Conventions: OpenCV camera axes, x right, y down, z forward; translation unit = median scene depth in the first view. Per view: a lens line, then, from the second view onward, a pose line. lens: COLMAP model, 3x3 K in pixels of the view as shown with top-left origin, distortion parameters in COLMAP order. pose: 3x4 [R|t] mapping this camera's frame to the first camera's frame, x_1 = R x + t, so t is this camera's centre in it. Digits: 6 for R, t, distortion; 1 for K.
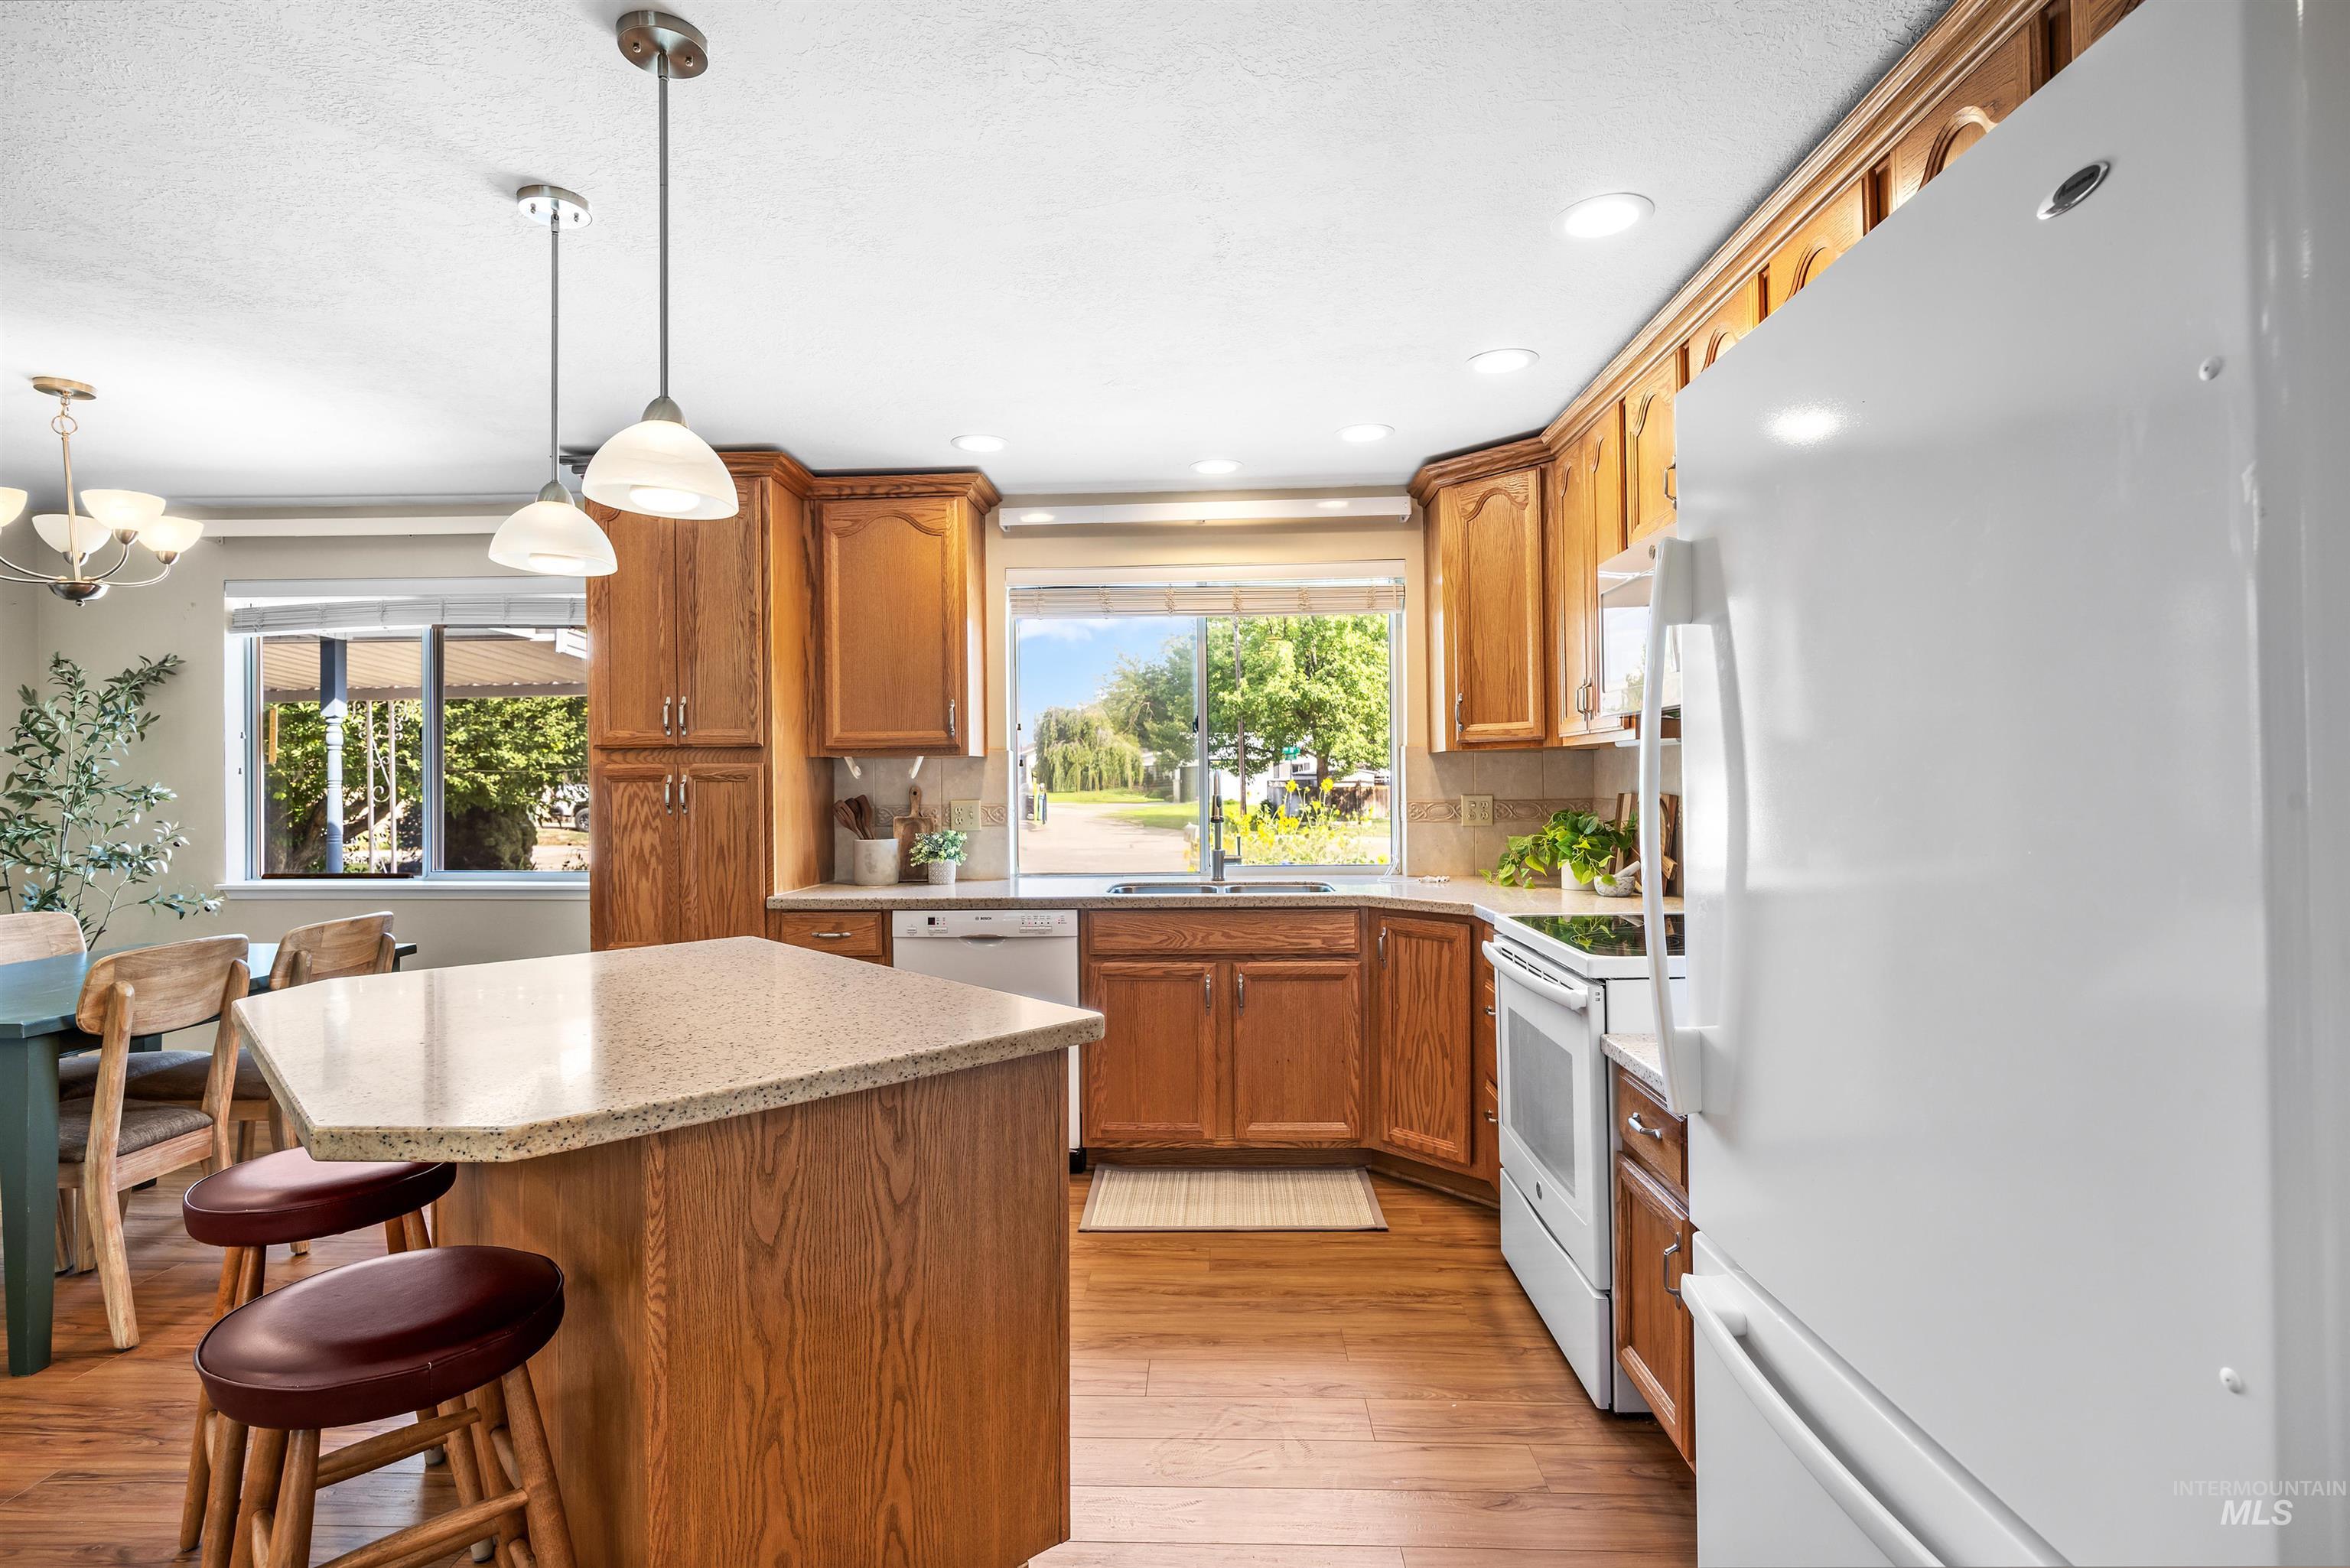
lens RADIAL K [[1146.3, 0, 1175.0], [0, 1146.3, 784.0], [0, 0, 1]] dist [-0.002883, -0.000316]
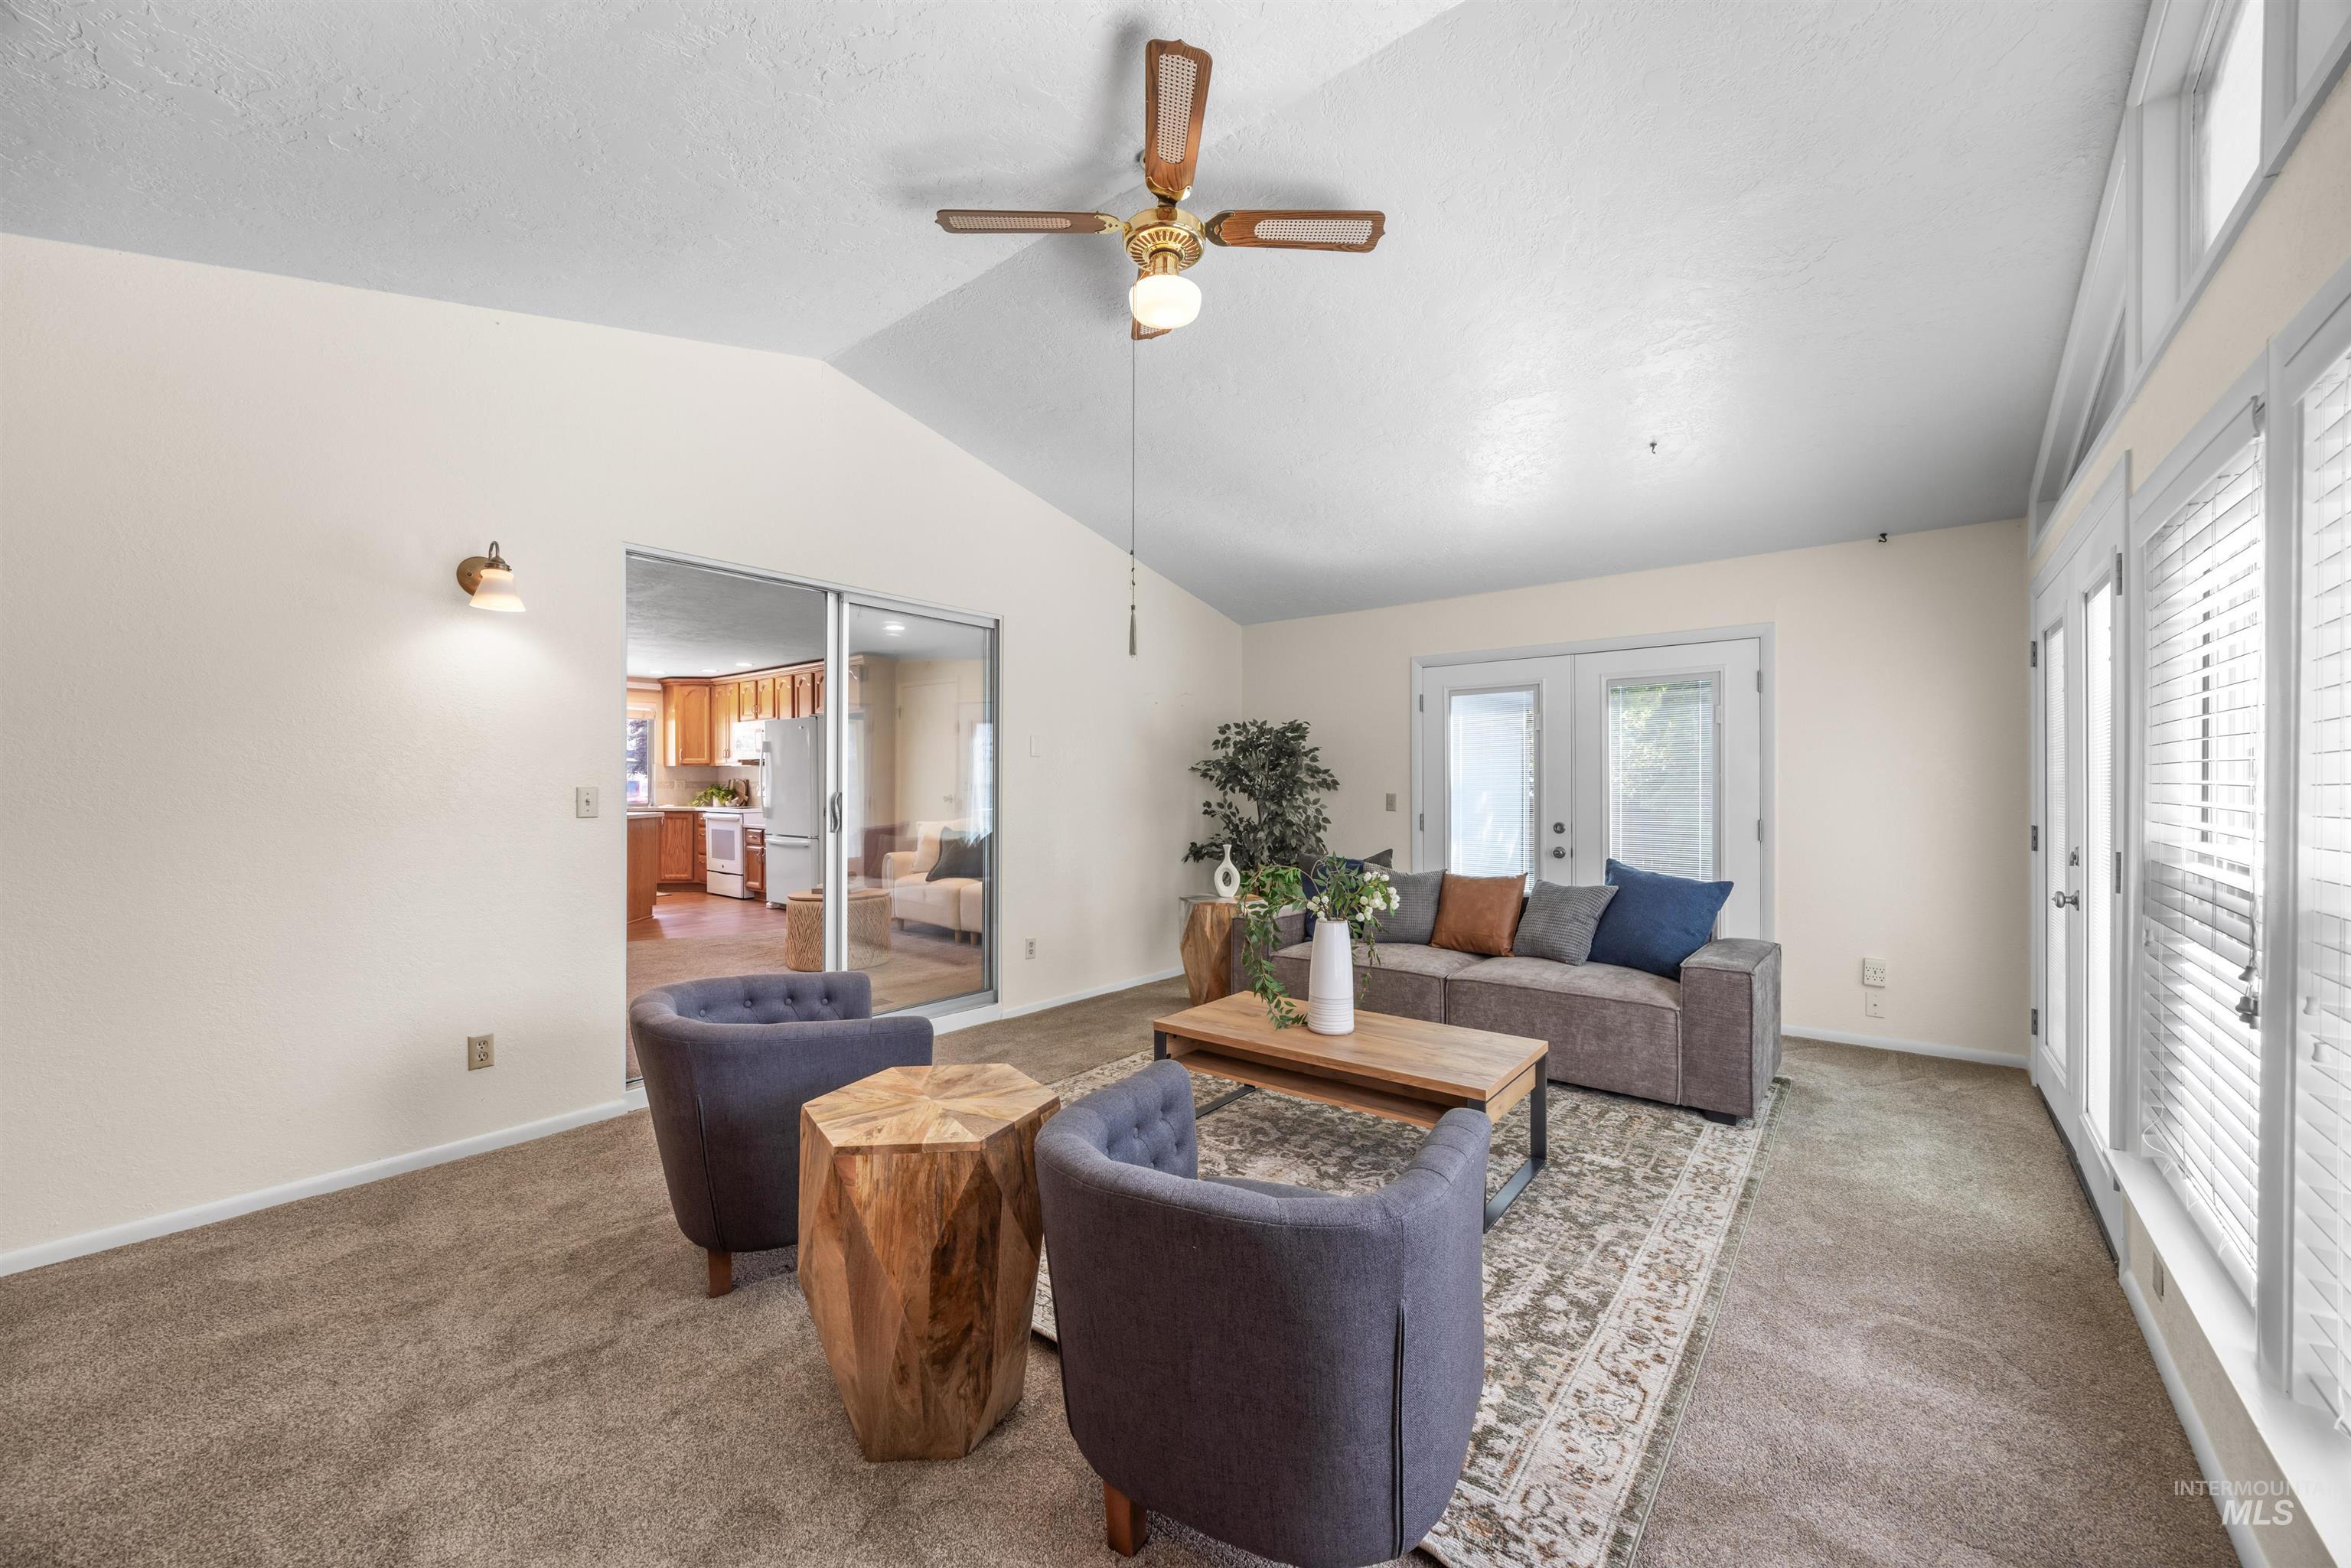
lens RADIAL K [[893.6, 0, 1178.3], [0, 893.6, 791.1], [0, 0, 1]] dist [0.001270, 0.000059]
pose [[0.596331, 0.010759, 0.802667, -1.013415], [-0.011060, 0.999925, -0.005187, 0.043706], [-0.802663, -0.005785, 0.596405, -1.779694]]
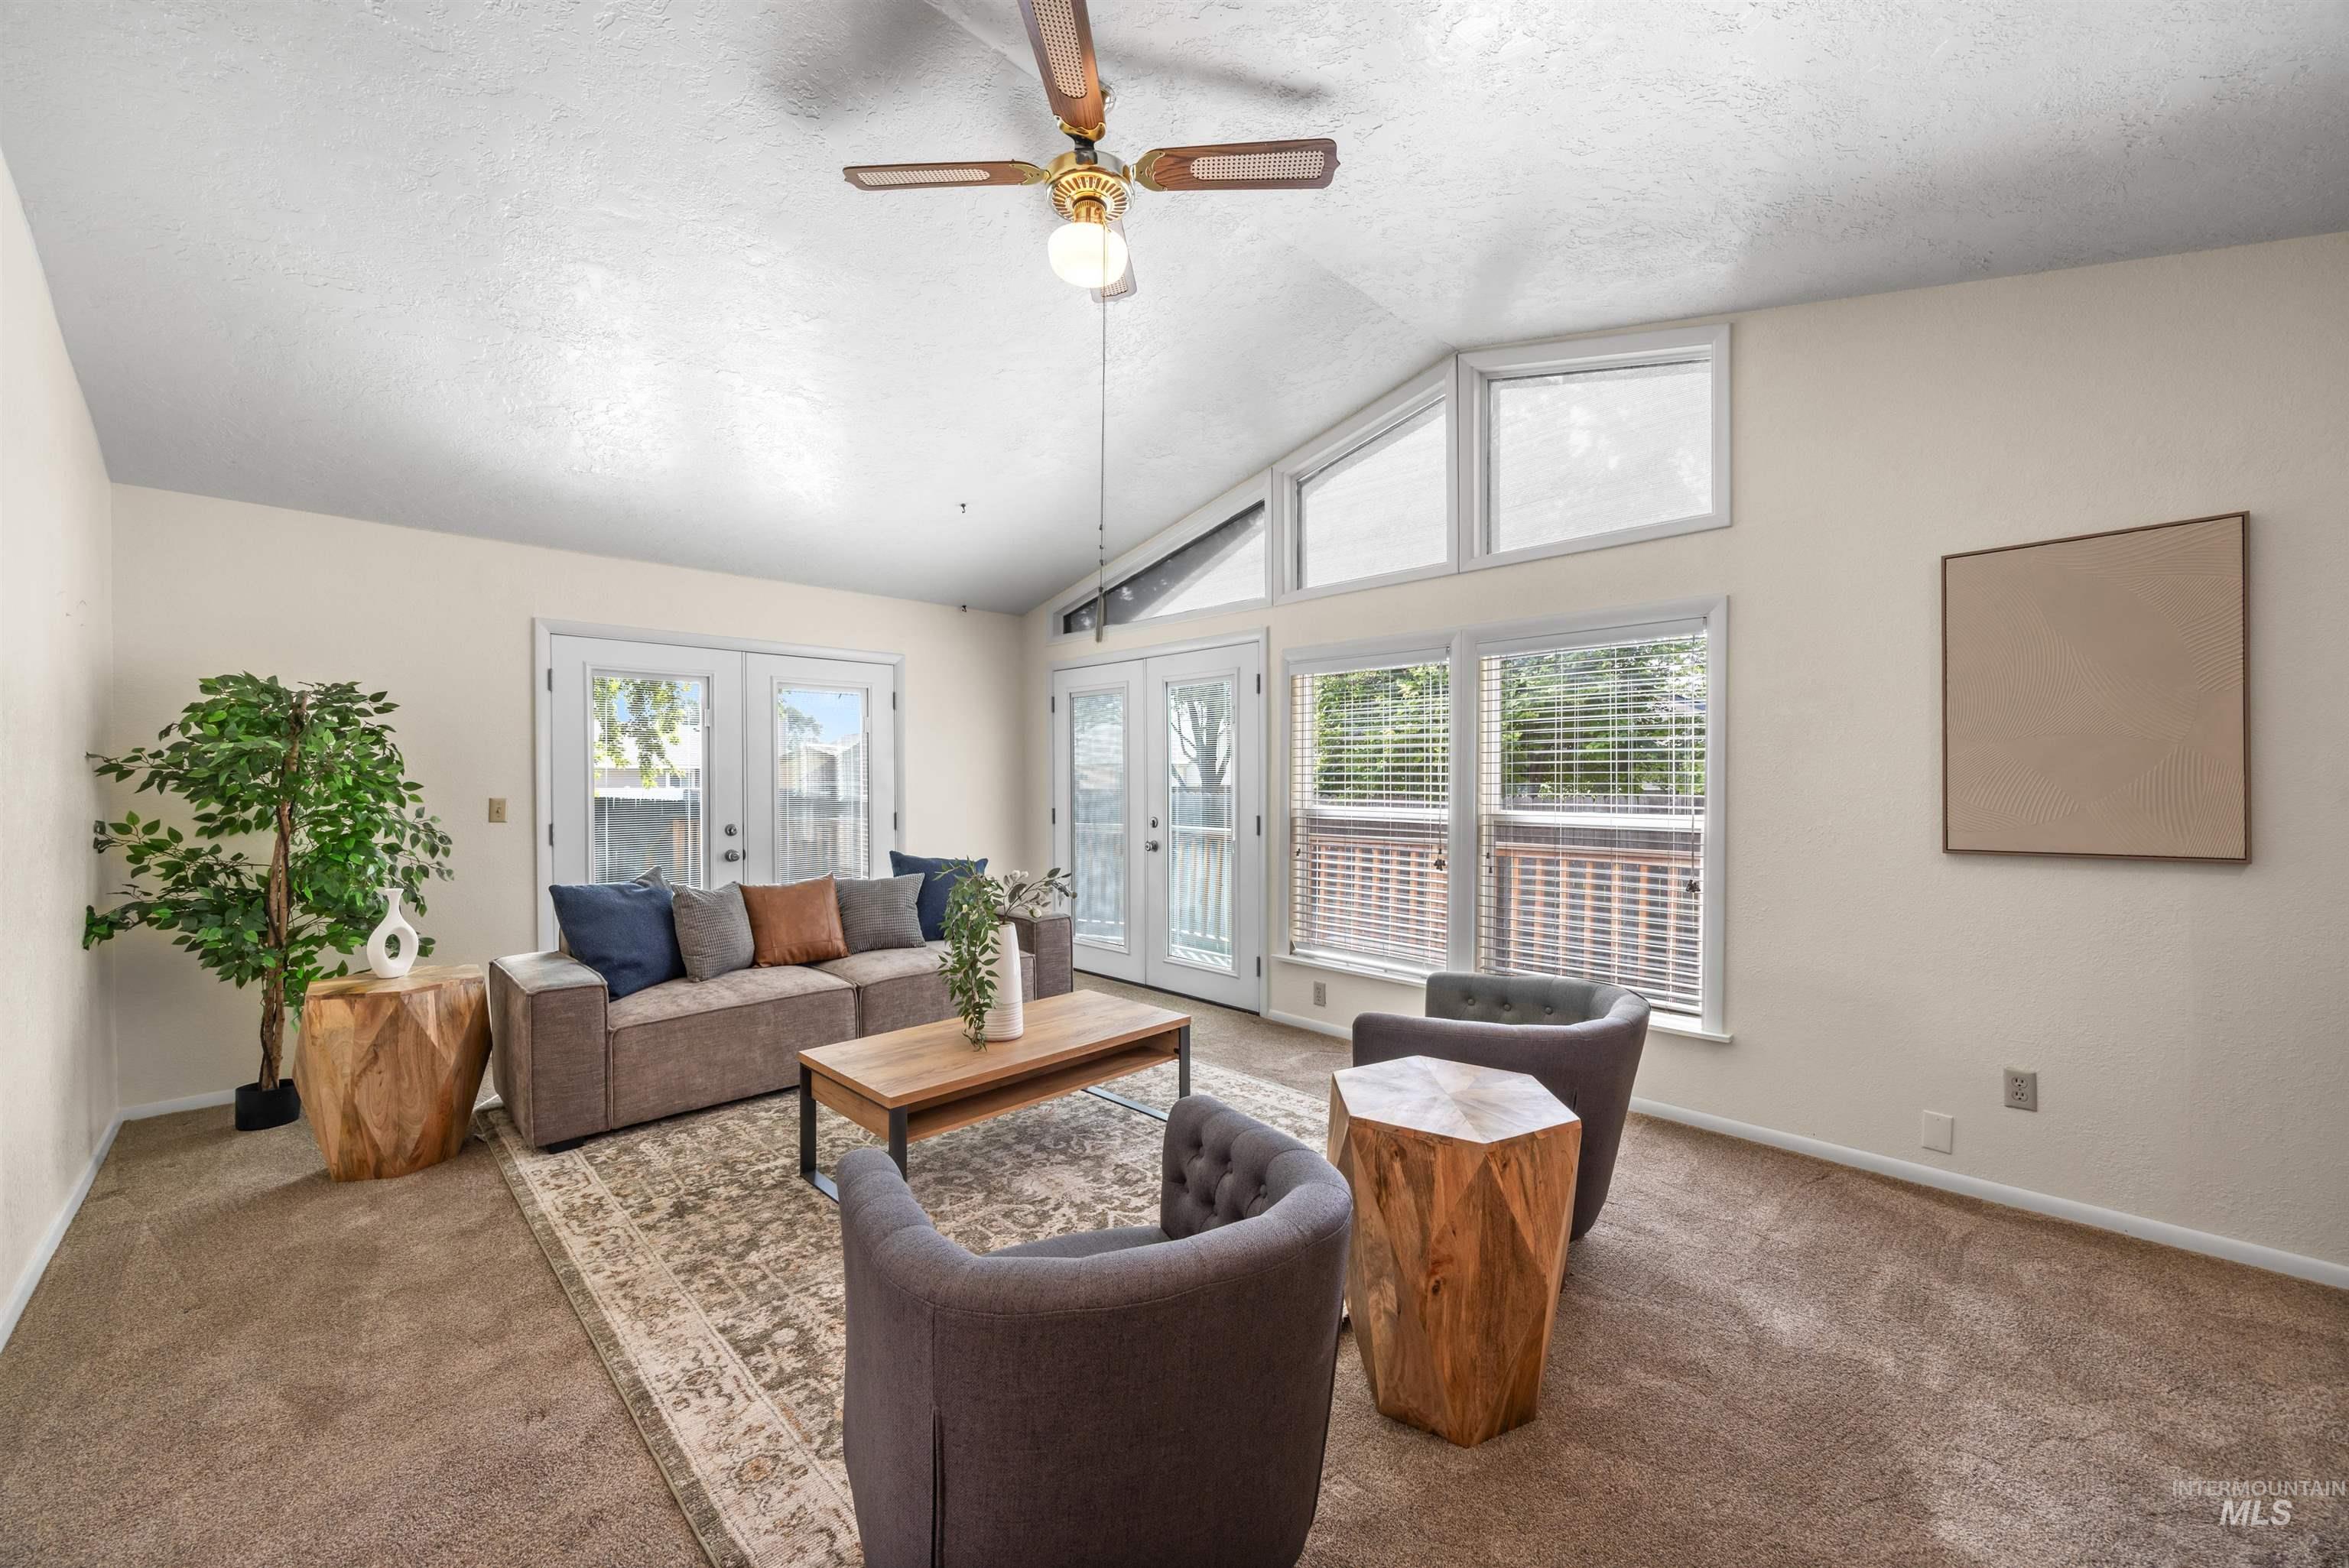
lens RADIAL K [[891.2, 0, 1162.9], [0, 891.2, 788.0], [0, 0, 1]] dist [0.001553, 0.000070]
pose [[-0.719370, 0.012338, 0.694517, -0.934694], [0.012679, 0.999909, -0.004631, 0.038791], [-0.694511, 0.005474, -0.719461, -0.904451]]
